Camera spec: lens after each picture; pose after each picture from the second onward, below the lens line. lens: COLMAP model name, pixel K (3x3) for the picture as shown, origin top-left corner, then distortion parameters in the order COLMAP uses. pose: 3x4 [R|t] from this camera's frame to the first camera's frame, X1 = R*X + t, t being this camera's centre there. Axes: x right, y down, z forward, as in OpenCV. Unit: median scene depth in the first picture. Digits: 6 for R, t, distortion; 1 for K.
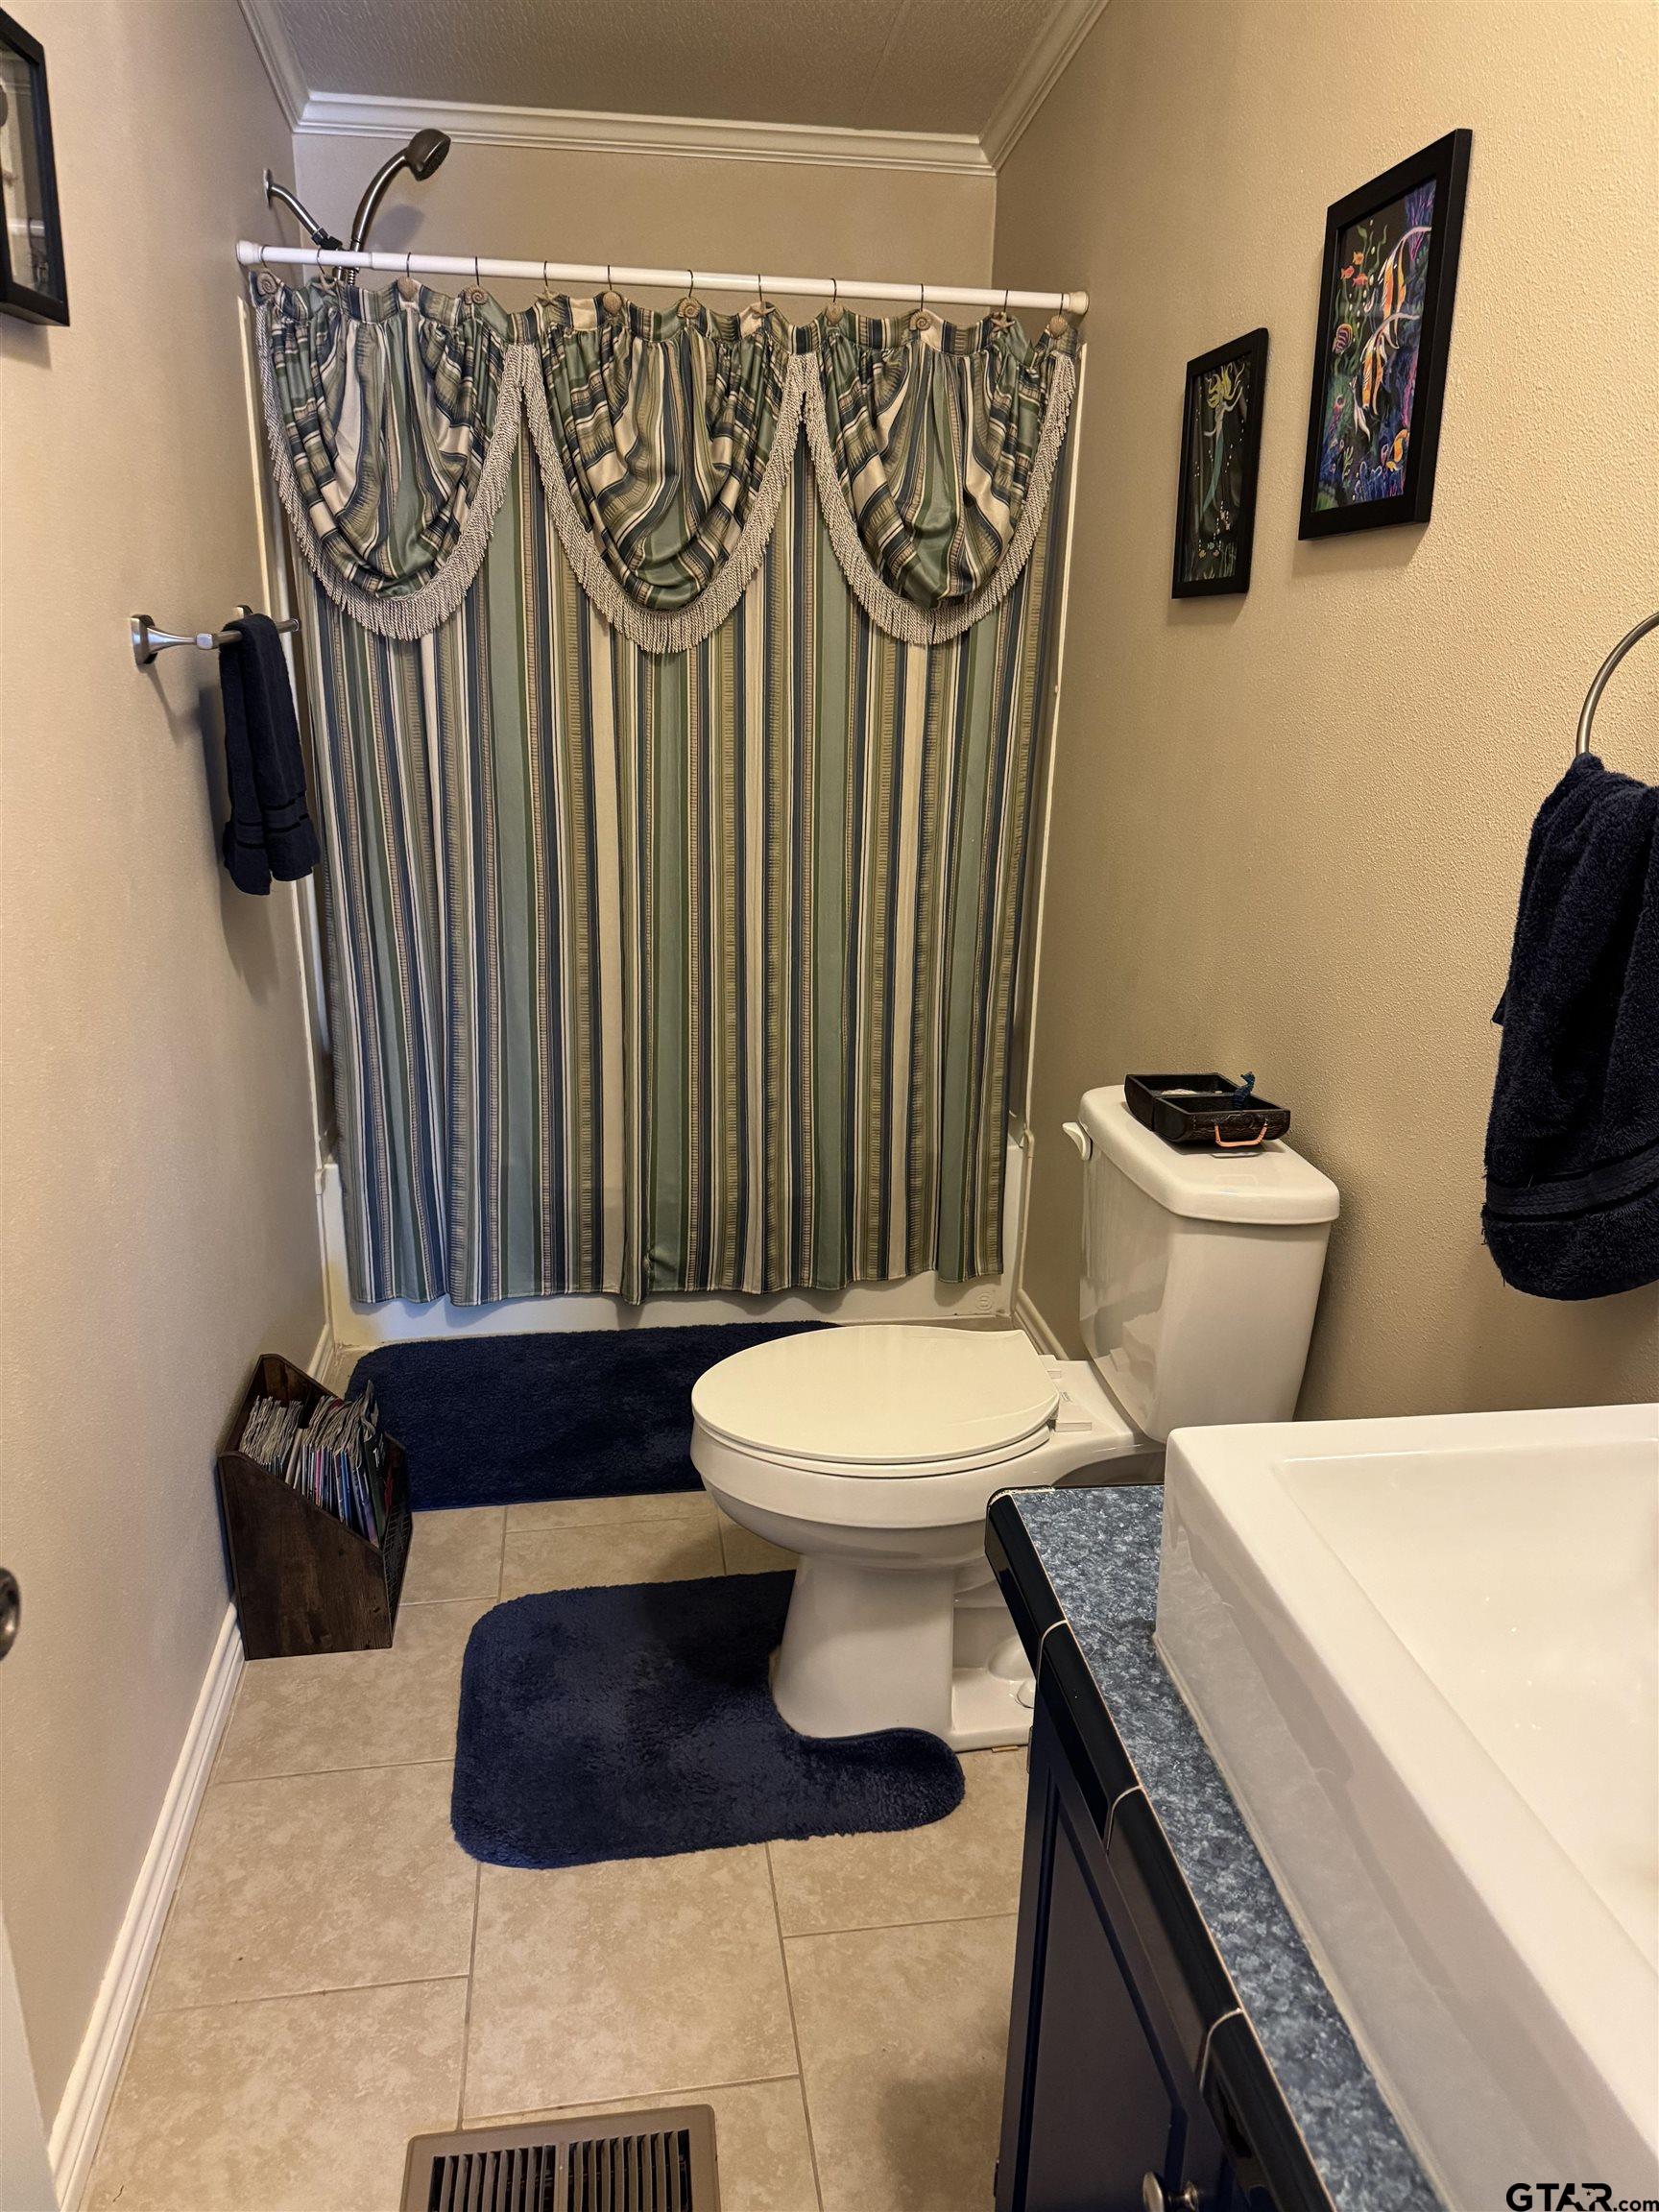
lens RADIAL K [[1569.4, 0, 829.5], [0, 1569.4, 1106.0], [0, 0, 1]] dist [0.005924, -0.005232]
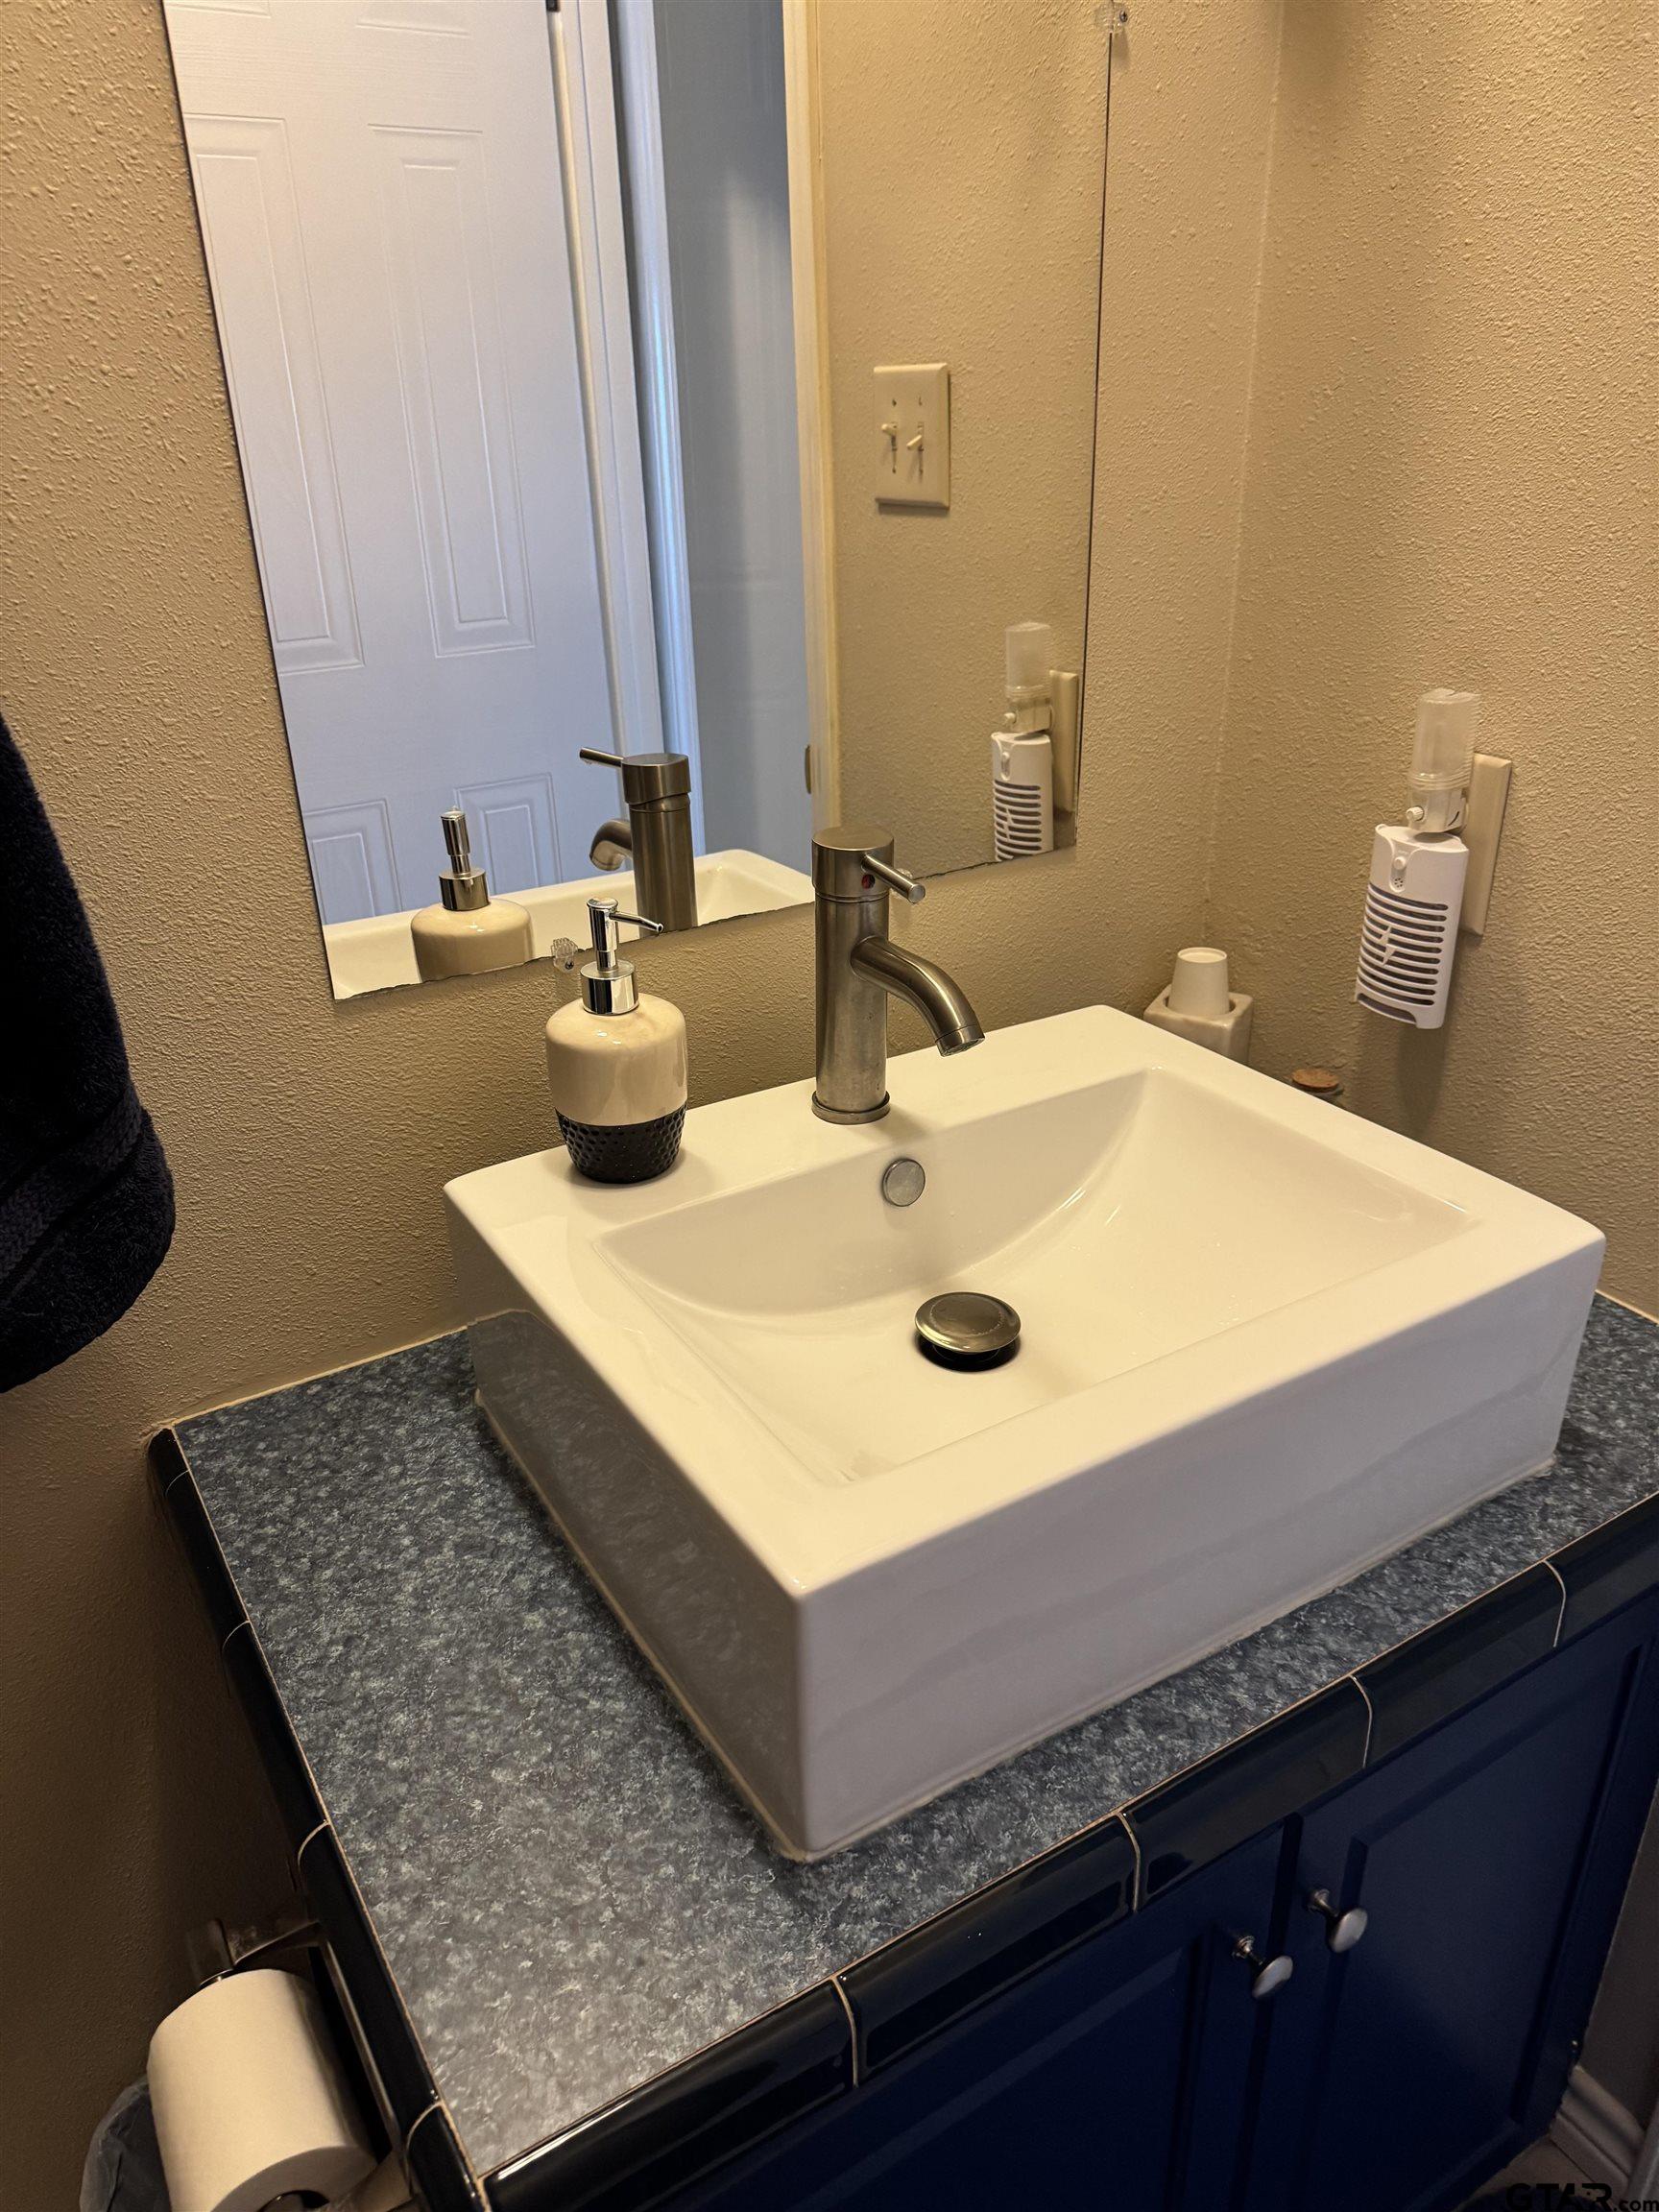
lens RADIAL K [[1569.4, 0, 829.5], [0, 1569.4, 1106.0], [0, 0, 1]] dist [0.005924, -0.005232]
pose [[-0.389947, -0.519559, 0.760263, -0.207397], [0.249101, 0.735320, 0.630280, -0.463117], [-0.886504, 0.435158, -0.157313, 1.196938]]
